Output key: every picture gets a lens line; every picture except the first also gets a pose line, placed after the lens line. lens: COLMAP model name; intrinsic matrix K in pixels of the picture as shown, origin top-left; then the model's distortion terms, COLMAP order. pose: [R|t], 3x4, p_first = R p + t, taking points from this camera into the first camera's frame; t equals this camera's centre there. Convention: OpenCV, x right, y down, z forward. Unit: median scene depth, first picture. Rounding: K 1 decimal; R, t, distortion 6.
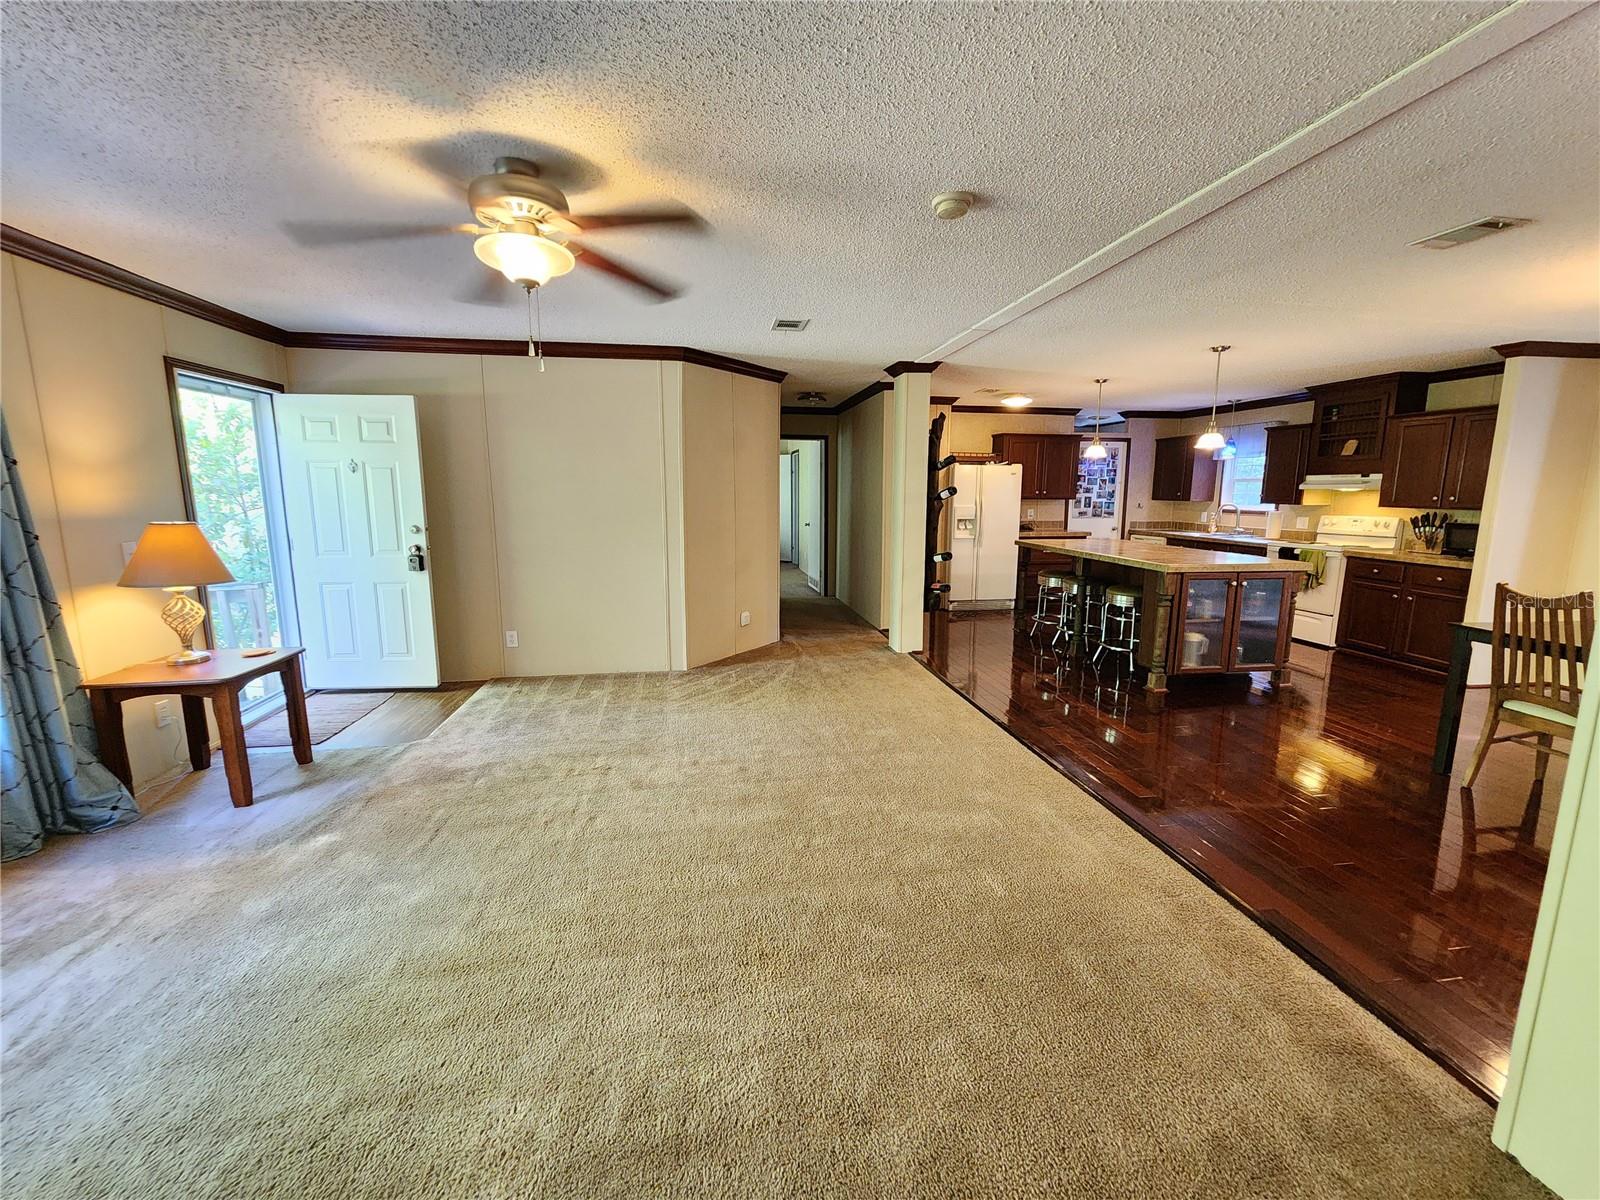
lens RADIAL K [[656.4, 0, 803.0], [0, 656.4, 591.0], [0, 0, 1]] dist [0.001657, -0.000303]
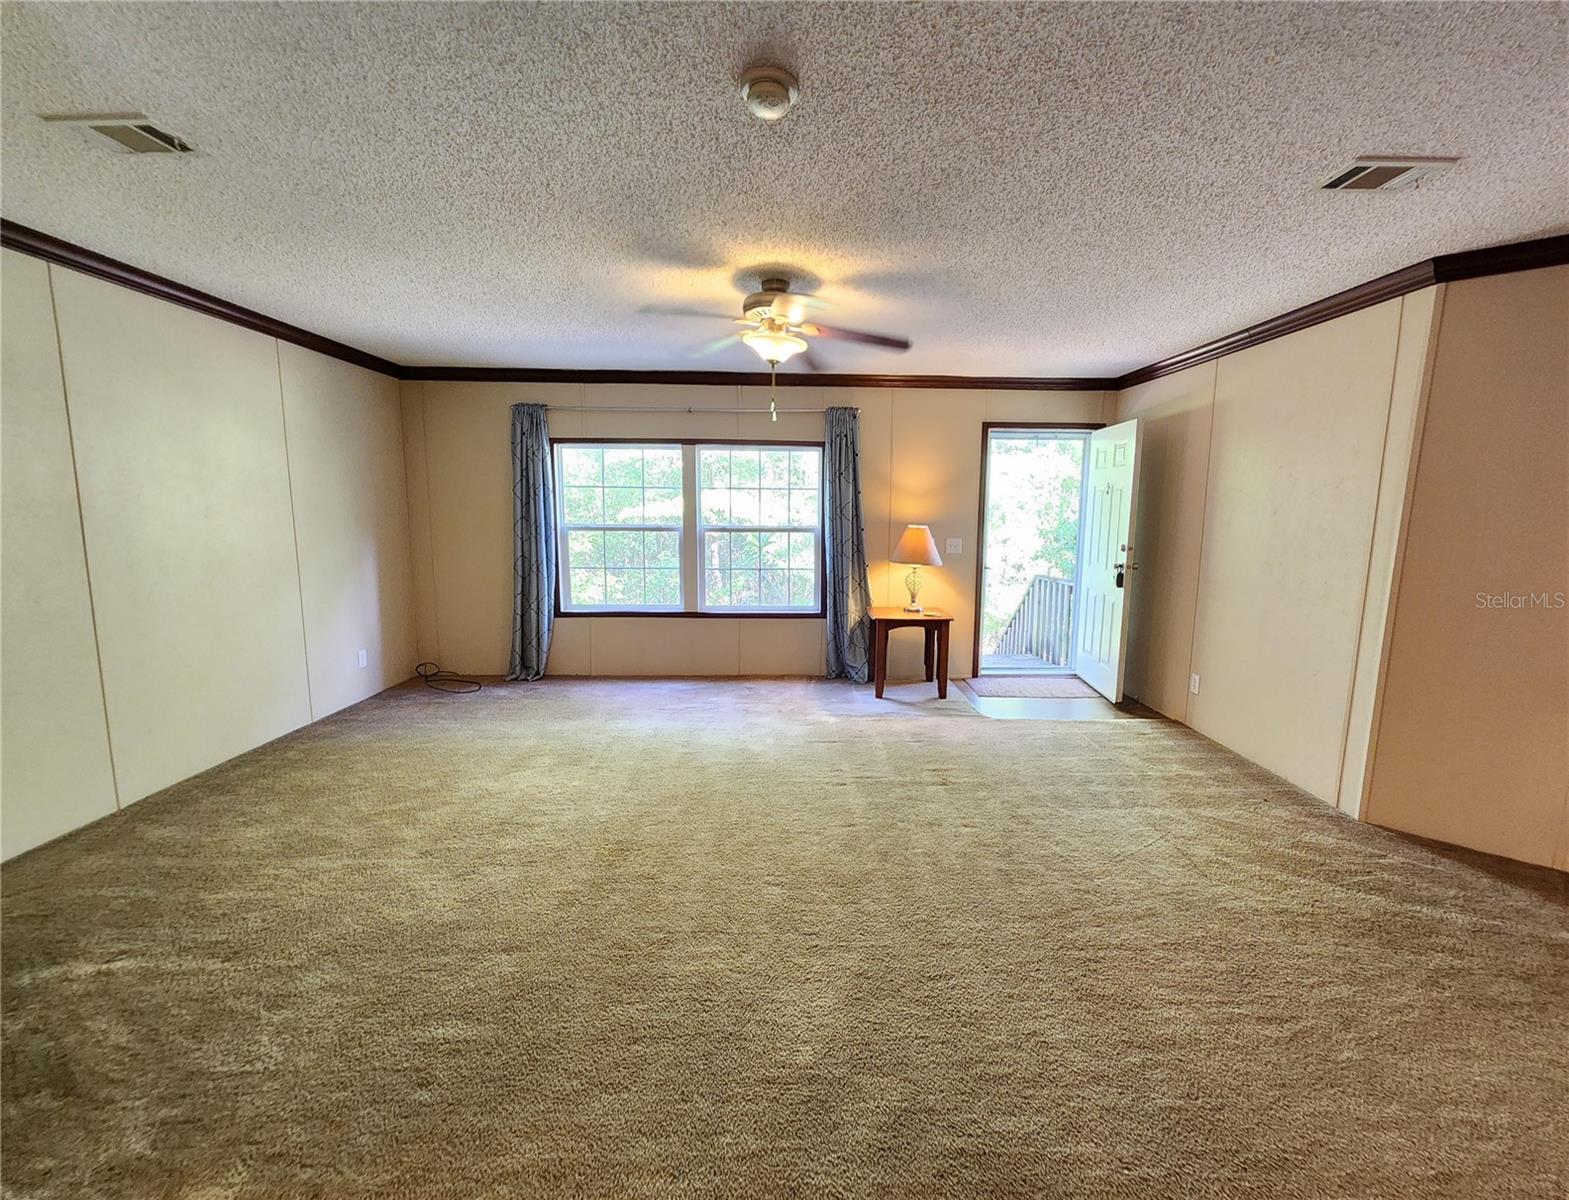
lens RADIAL K [[659.9, 0, 801.5], [0, 659.9, 596.2], [0, 0, 1]] dist [-0.002463, -0.000289]
pose [[-0.132905, 0.130220, -0.982537, 0.397229], [-0.165475, 0.974502, 0.151538, -0.072739], [0.977218, 0.182725, -0.107968, 0.491757]]
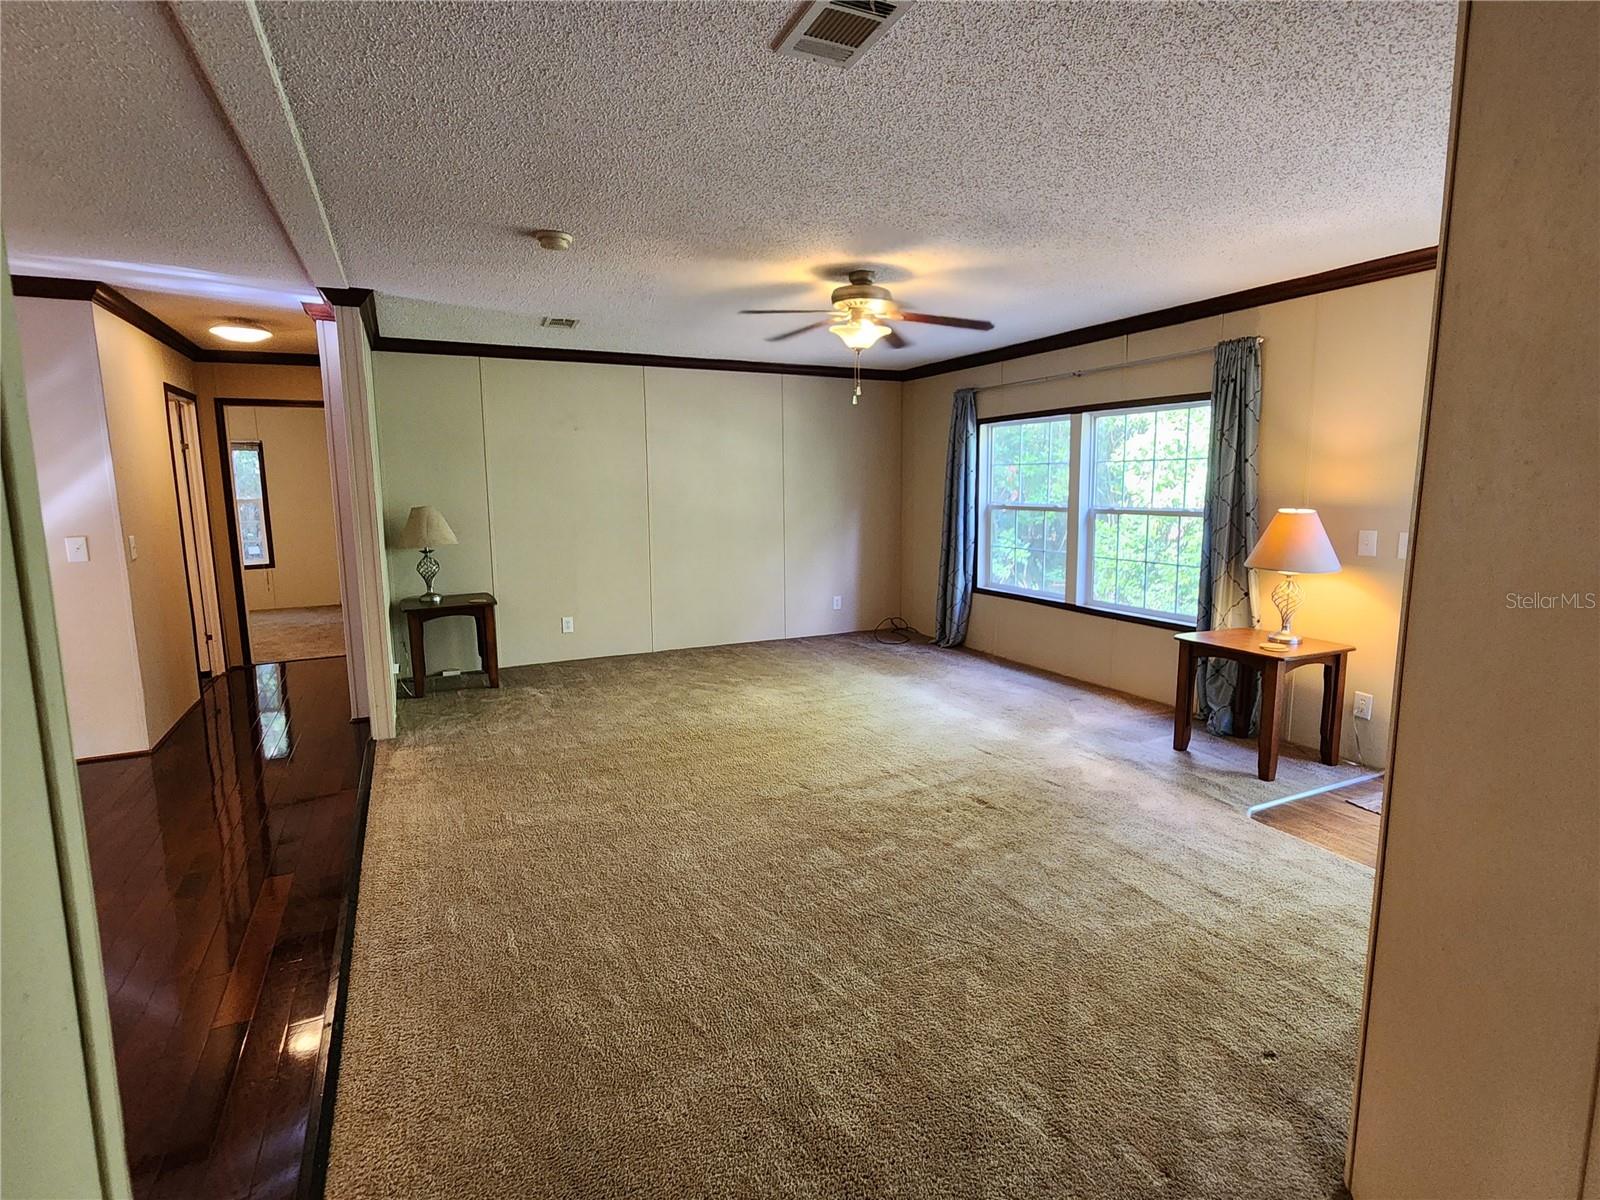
lens RADIAL K [[787.1, 0, 797.8], [0, 787.1, 585.2], [0, 0, 1]] dist [0.002751, -0.000034]
pose [[-0.956037, 0.044286, -0.289883, 0.100666], [-0.038994, 0.960553, 0.275350, -0.163741], [0.290642, 0.274548, -0.916597, 1.045664]]
